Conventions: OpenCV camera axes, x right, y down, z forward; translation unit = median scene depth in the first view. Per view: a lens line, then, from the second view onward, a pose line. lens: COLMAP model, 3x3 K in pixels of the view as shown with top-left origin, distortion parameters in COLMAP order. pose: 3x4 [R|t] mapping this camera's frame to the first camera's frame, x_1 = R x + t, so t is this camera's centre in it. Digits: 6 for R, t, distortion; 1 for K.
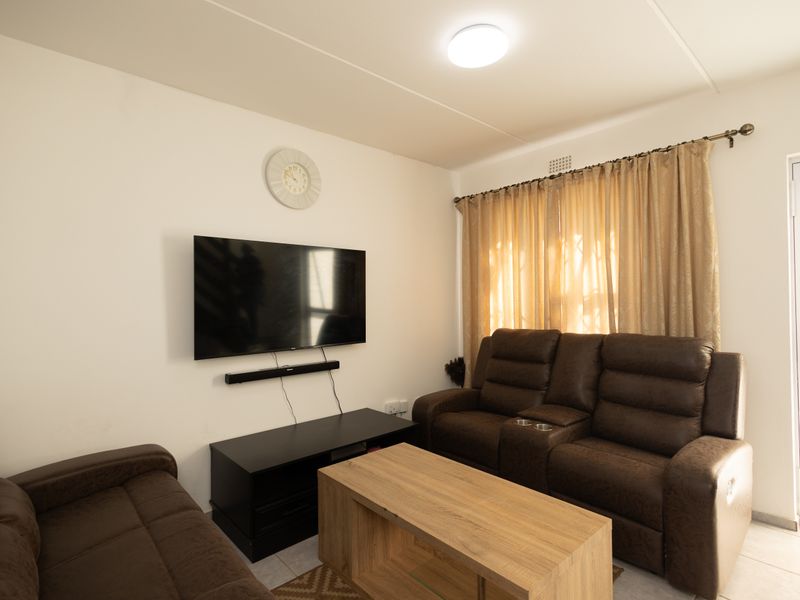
lens RADIAL K [[415.2, 0, 400.1], [0, 415.2, 300.0], [0, 0, 1]] dist [0.012986, -0.004318]
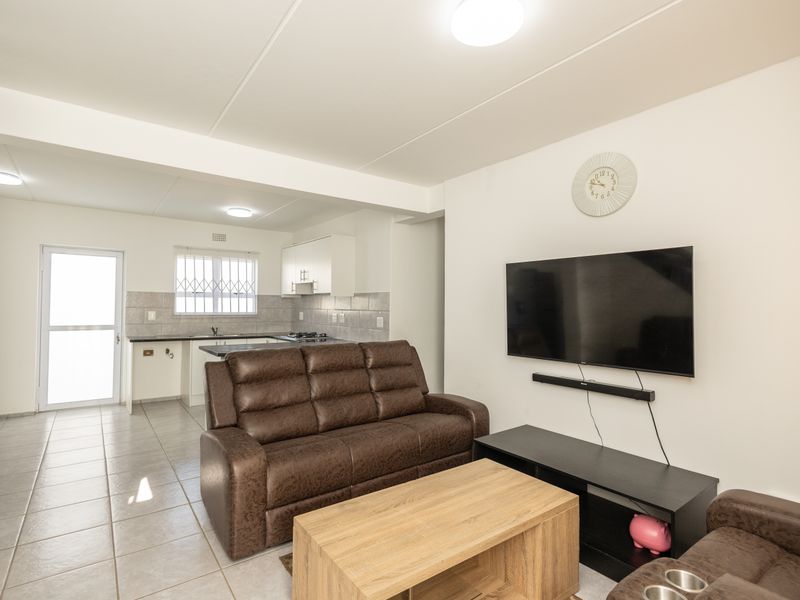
lens RADIAL K [[415.2, 0, 400.9], [0, 415.2, 298.7], [0, 0, 1]] dist [0.012986, -0.004318]
pose [[-0.098004, -0.007636, -0.995157, 0.762203], [-0.002384, 0.999969, -0.007438, -0.025532], [0.995183, 0.001644, -0.098020, 0.668362]]
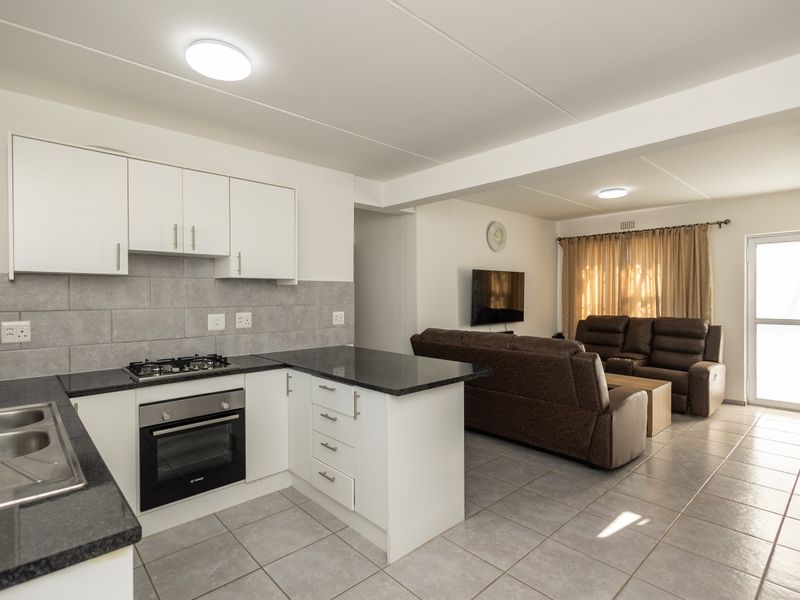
lens RADIAL K [[415.2, 0, 400.7], [0, 415.2, 300.2], [0, 0, 1]] dist [0.012986, -0.004318]
pose [[0.999950, 0.006591, 0.007471, -0.758691], [-0.006733, 0.999793, 0.019175, -0.030919], [-0.007343, -0.019225, 0.999788, -1.005482]]
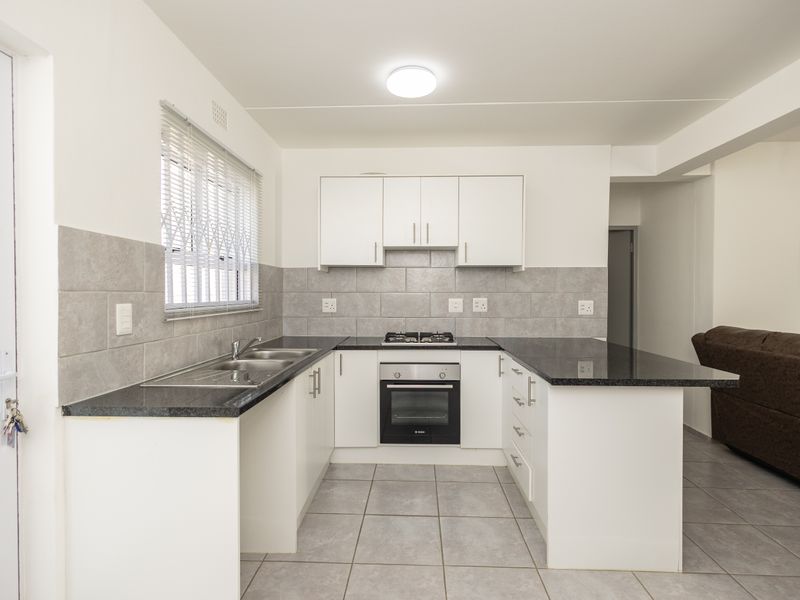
lens RADIAL K [[415.2, 0, 400.0], [0, 415.2, 300.1], [0, 0, 1]] dist [0.012986, -0.004318]
pose [[0.711972, 0.024399, -0.701783, -0.463607], [-0.004831, 0.999543, 0.029850, -0.000681], [0.702191, -0.017862, 0.711765, -0.914170]]
